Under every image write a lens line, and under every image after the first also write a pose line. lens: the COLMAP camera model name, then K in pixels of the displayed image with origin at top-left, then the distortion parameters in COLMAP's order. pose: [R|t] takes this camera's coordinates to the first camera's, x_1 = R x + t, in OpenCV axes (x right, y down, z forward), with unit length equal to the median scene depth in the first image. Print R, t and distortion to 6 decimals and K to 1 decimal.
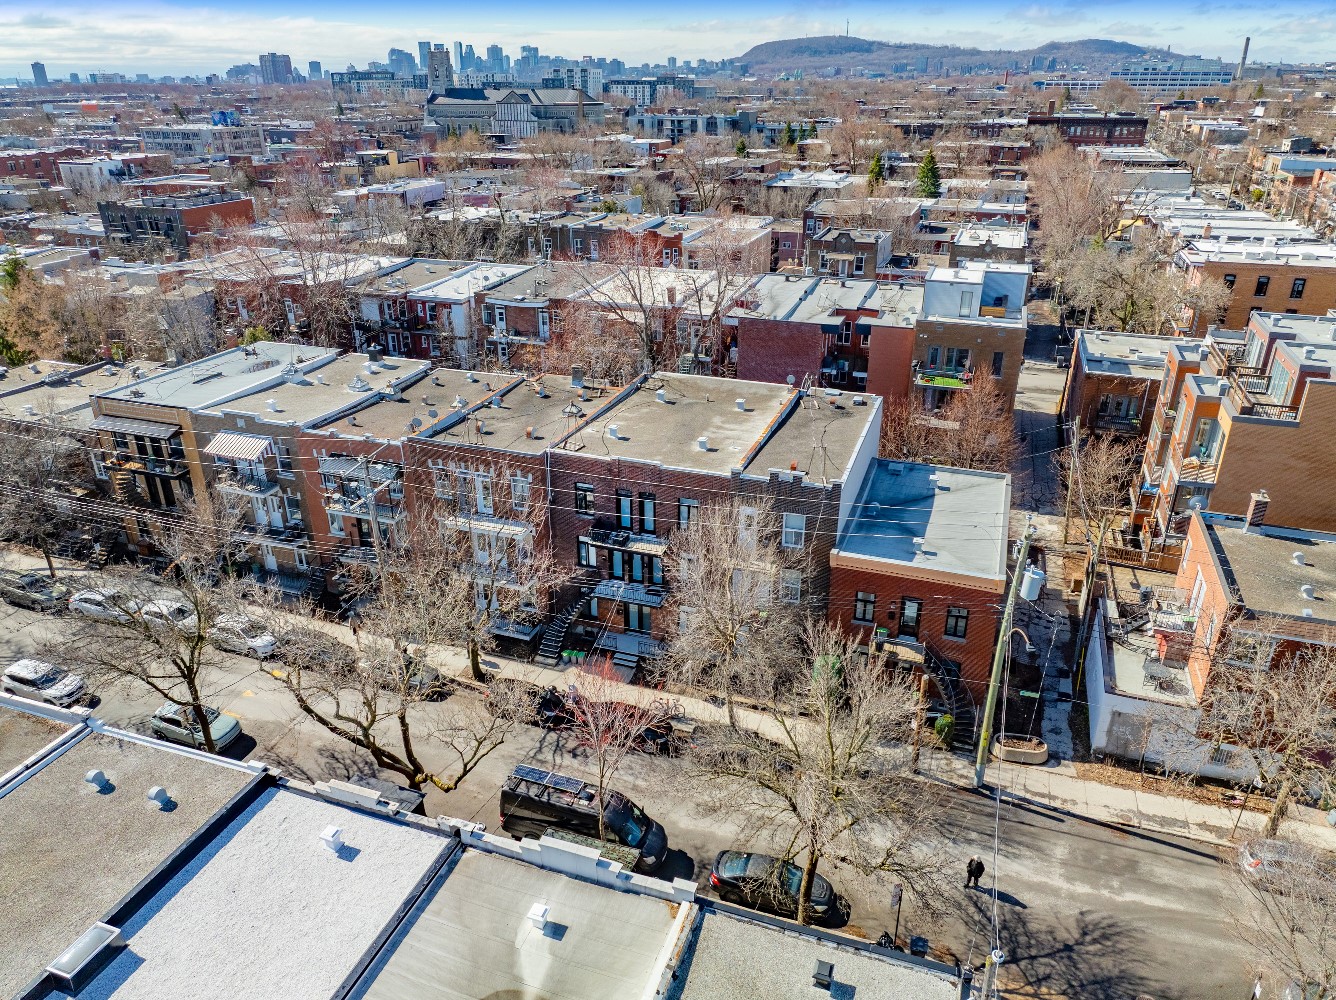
lens RADIAL K [[942.7, 0, 668.0], [0, 942.7, 500.0], [0, 0, 1]] dist [0.074266, -0.037578]
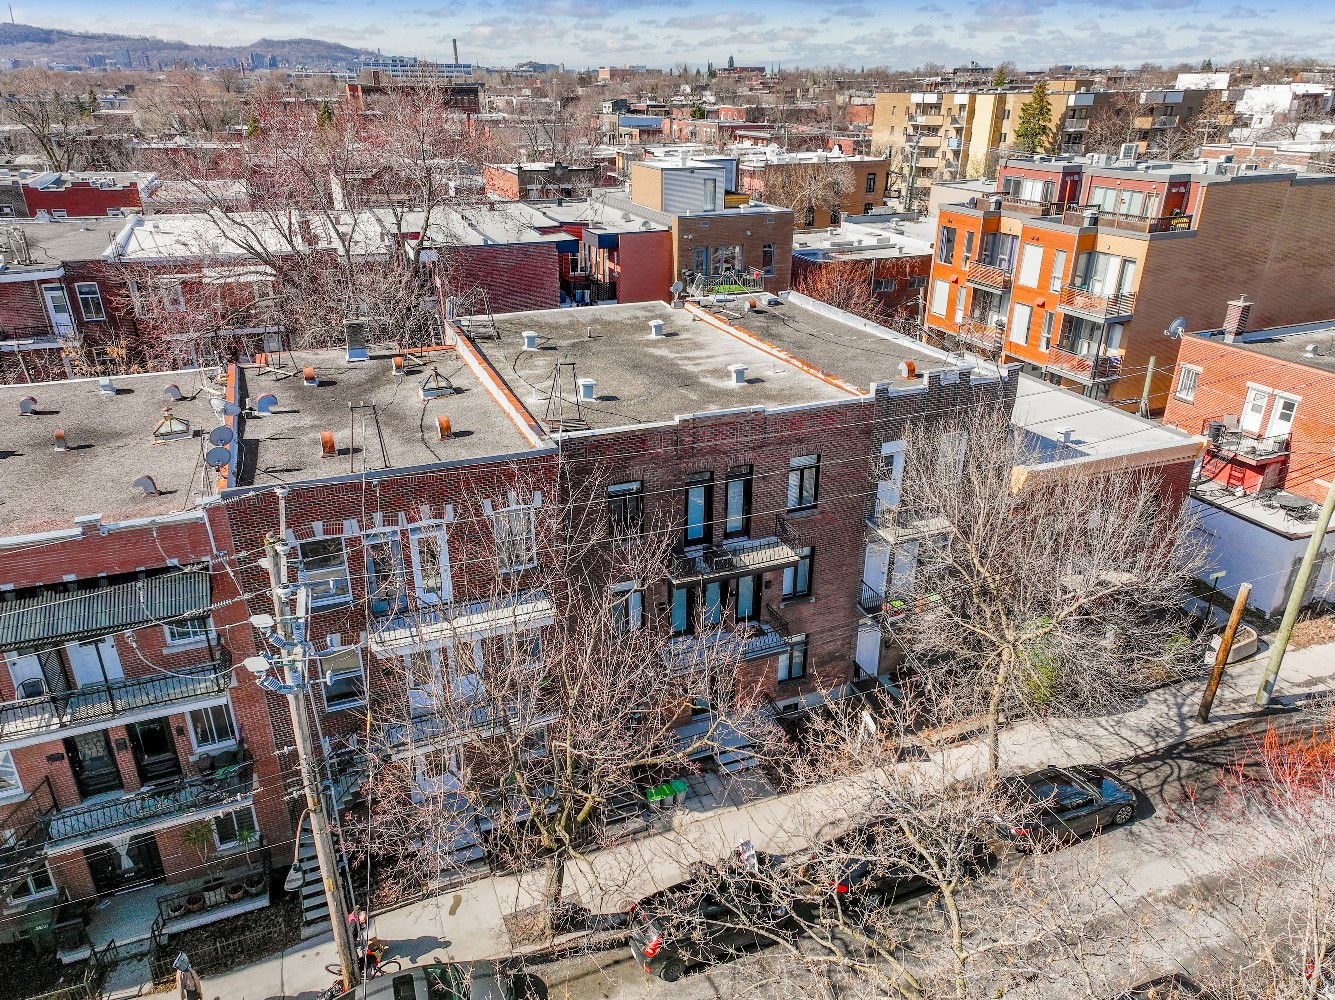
lens RADIAL K [[942.0, 0, 667.5], [0, 942.0, 500.0], [0, 0, 1]] dist [0.074266, -0.037578]
pose [[0.748664, -0.268510, 0.606140, -0.374251], [0.271470, 0.958303, 0.089211, -0.047031], [-0.604820, 0.097760, 0.790339, 0.529771]]
